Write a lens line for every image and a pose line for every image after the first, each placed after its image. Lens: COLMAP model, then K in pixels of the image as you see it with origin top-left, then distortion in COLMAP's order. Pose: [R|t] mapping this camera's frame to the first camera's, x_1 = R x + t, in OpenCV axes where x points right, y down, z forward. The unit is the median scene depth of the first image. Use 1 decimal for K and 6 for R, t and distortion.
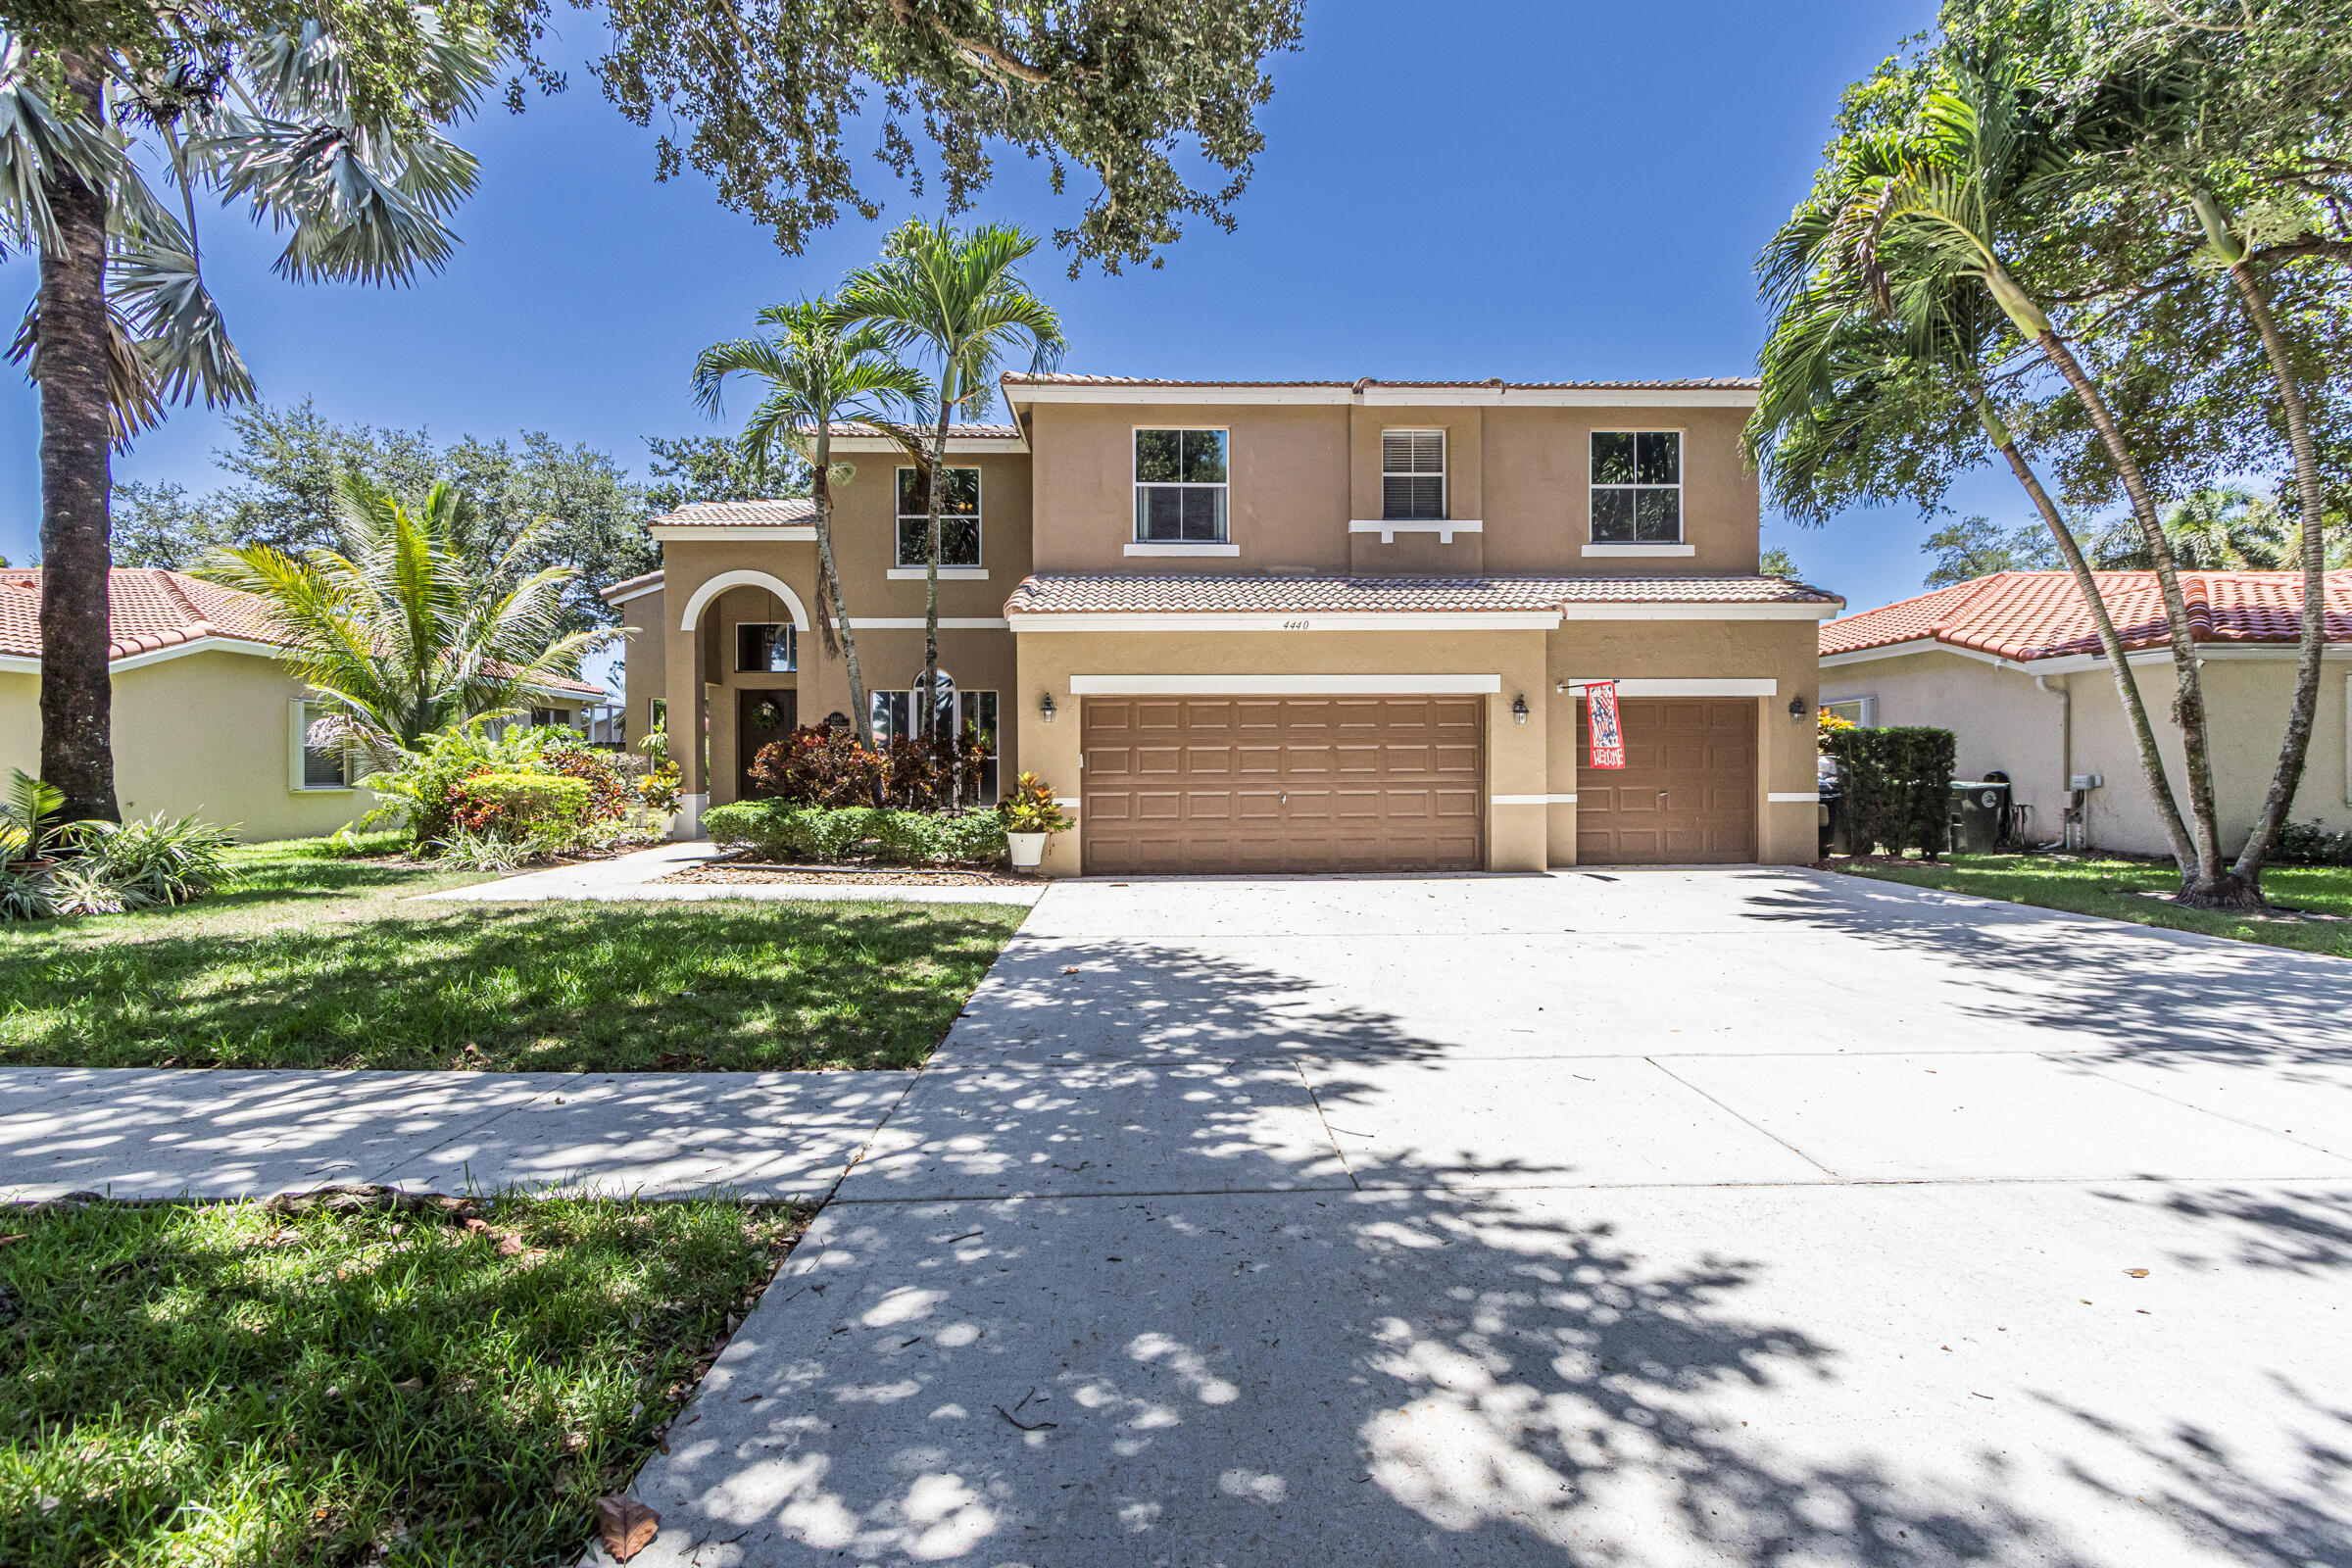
lens RADIAL K [[1072.4, 0, 1176.0], [0, 1072.4, 784.0], [0, 0, 1]] dist [0.026969, -0.000255]
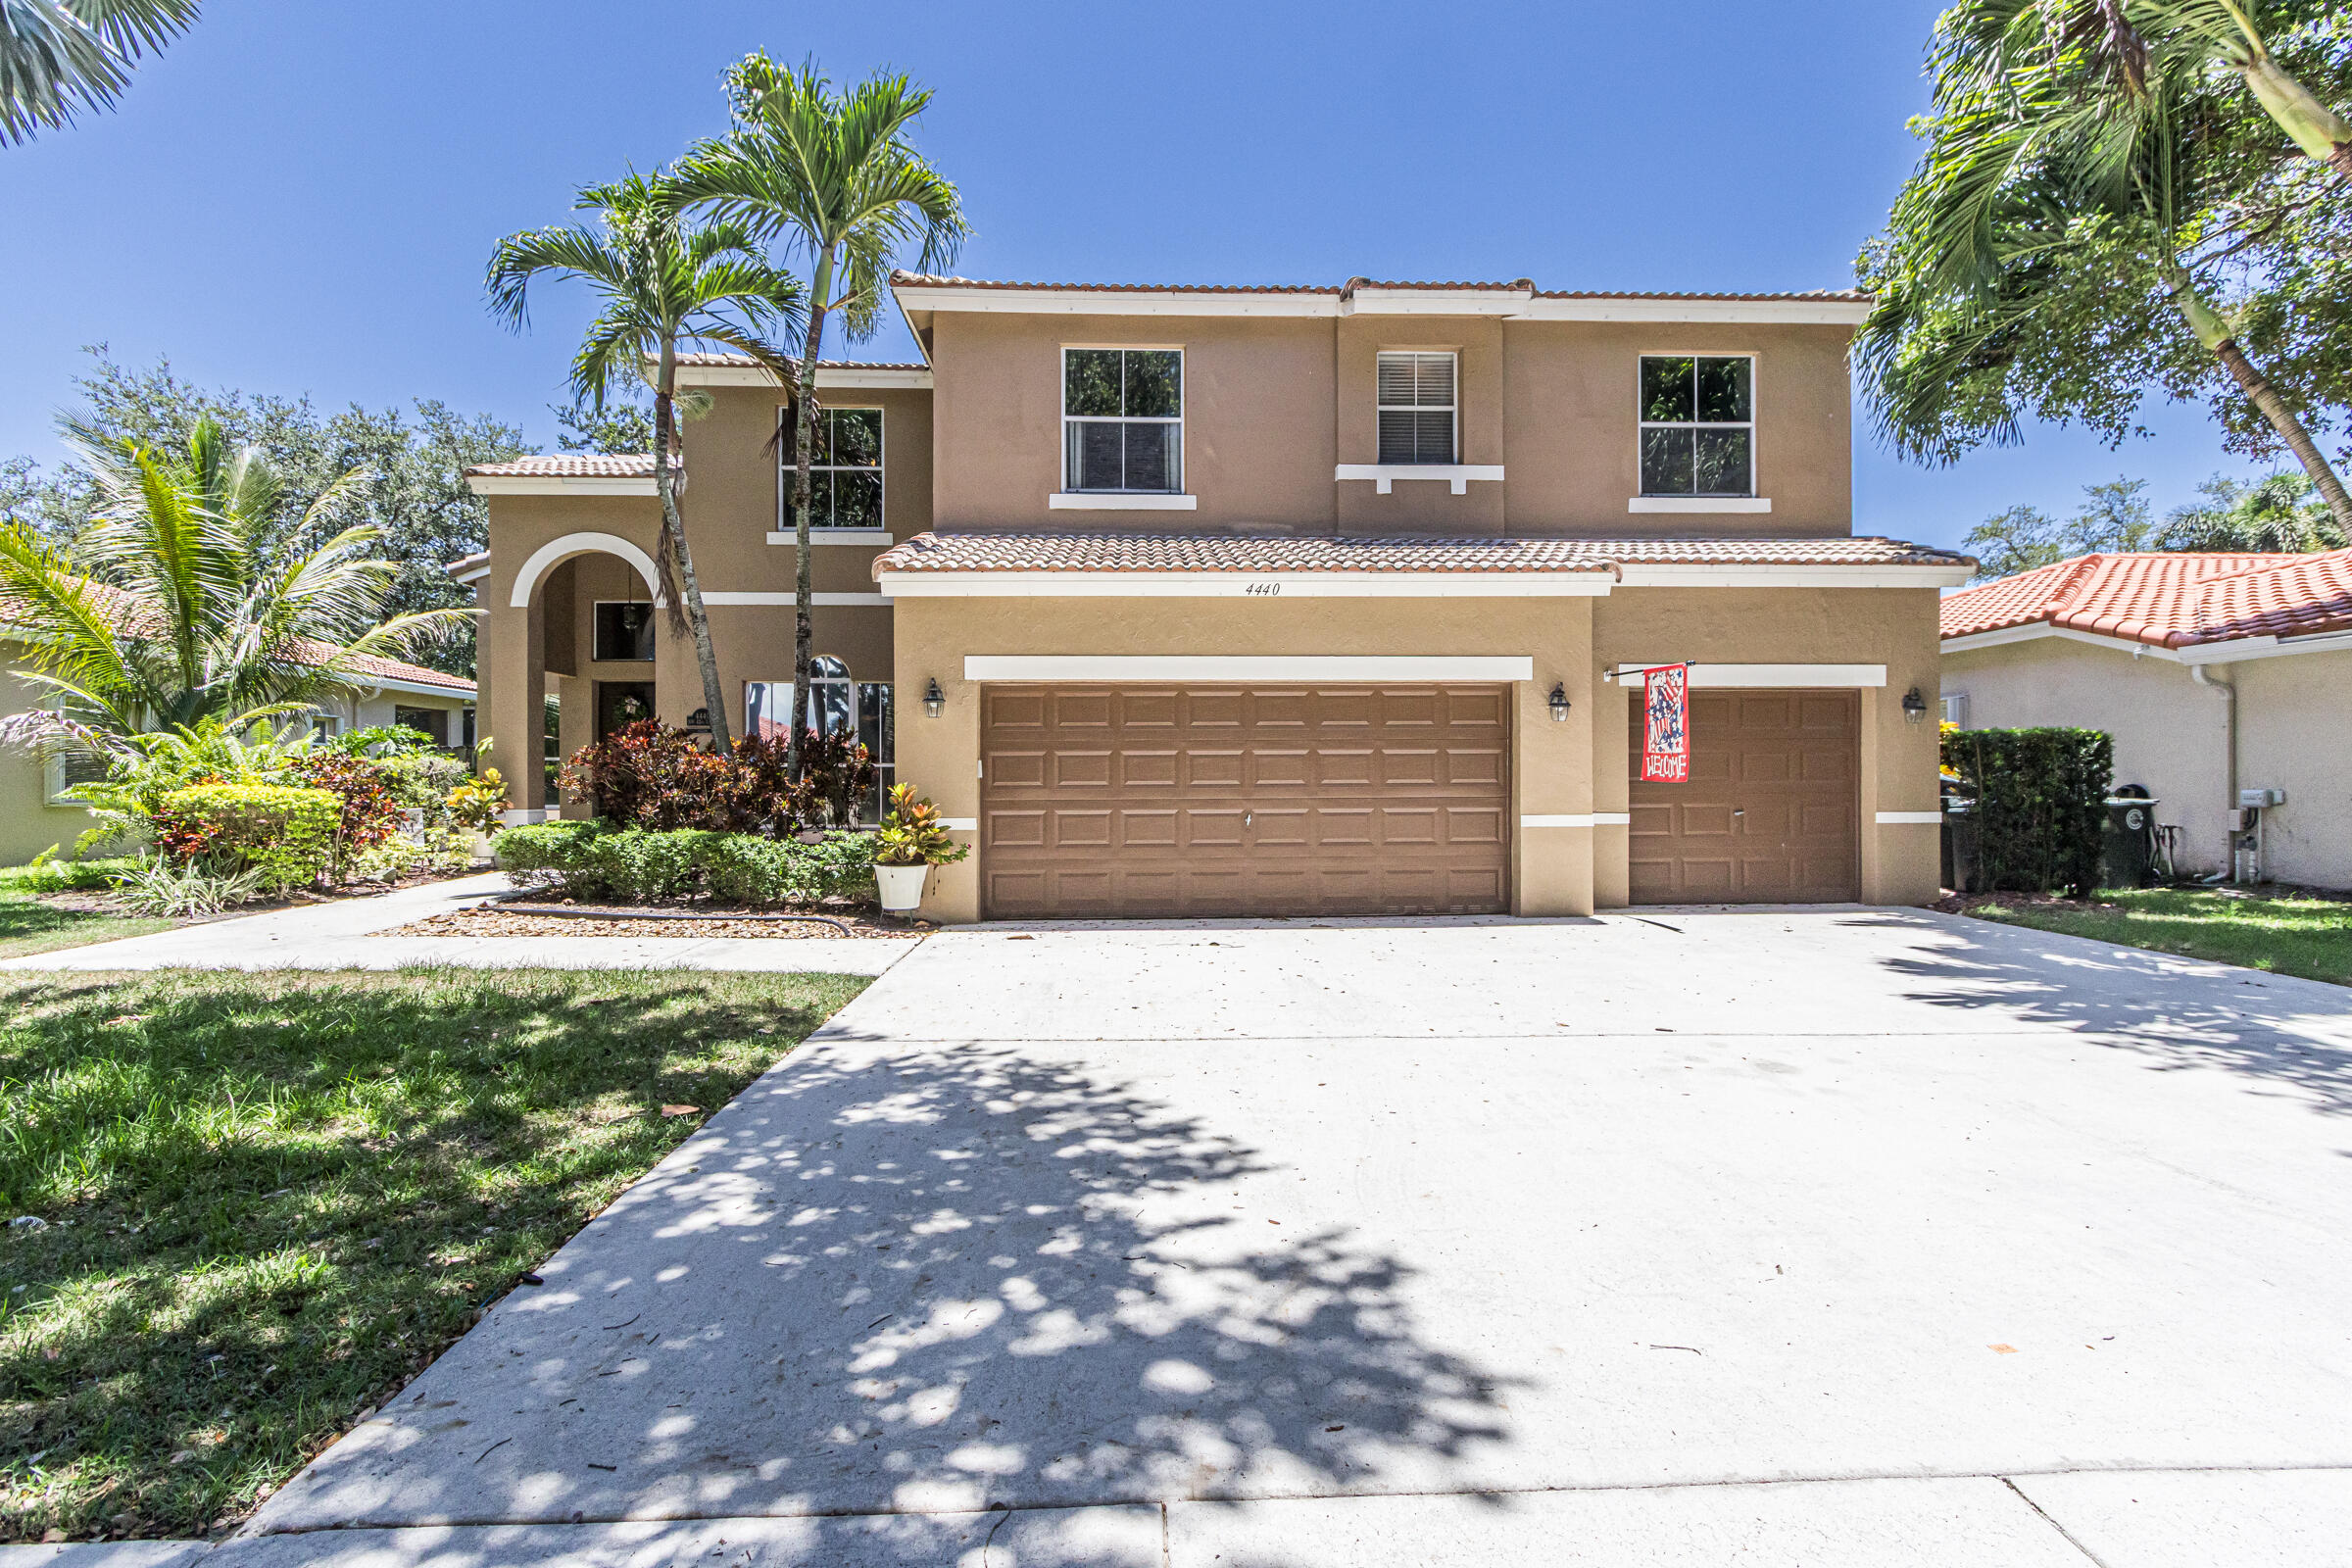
lens RADIAL K [[1072.4, 0, 1176.0], [0, 1072.4, 784.0], [0, 0, 1]] dist [0.026969, -0.000255]
pose [[0.999992, 0.001762, 0.003532, 0.043430], [-0.001732, 0.999963, -0.008411, -0.004366], [-0.003547, 0.008405, 0.999958, 0.222355]]
